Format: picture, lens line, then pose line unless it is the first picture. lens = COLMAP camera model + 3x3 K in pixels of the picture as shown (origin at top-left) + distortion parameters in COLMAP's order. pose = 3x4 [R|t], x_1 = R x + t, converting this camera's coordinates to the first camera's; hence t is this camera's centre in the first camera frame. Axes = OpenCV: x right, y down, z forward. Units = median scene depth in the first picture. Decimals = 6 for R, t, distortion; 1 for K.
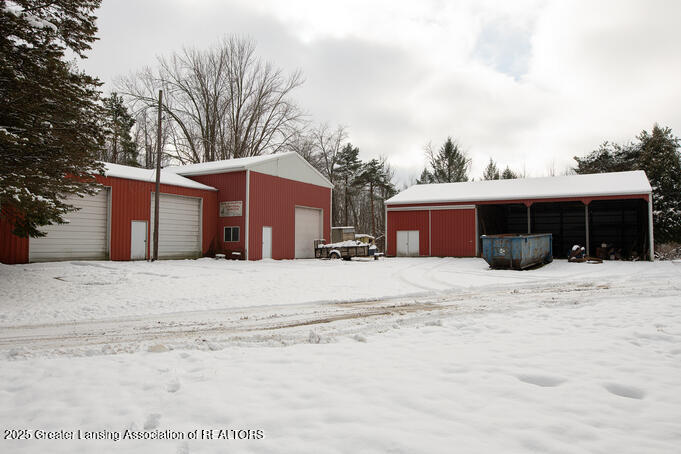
lens RADIAL K [[456.9, 0, 340.5], [0, 456.9, 227.0], [0, 0, 1]] dist [-0.035998, 0.001200]
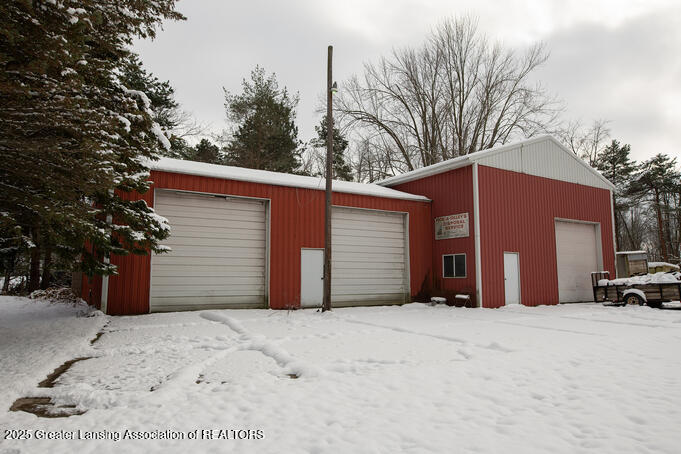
lens RADIAL K [[456.9, 0, 340.5], [0, 456.9, 227.0], [0, 0, 1]] dist [-0.035998, 0.001200]
pose [[0.876002, -0.059030, -0.478682, -0.058324], [0.024919, 0.996696, -0.077306, 0.005808], [0.481663, 0.055792, 0.874579, 0.305571]]
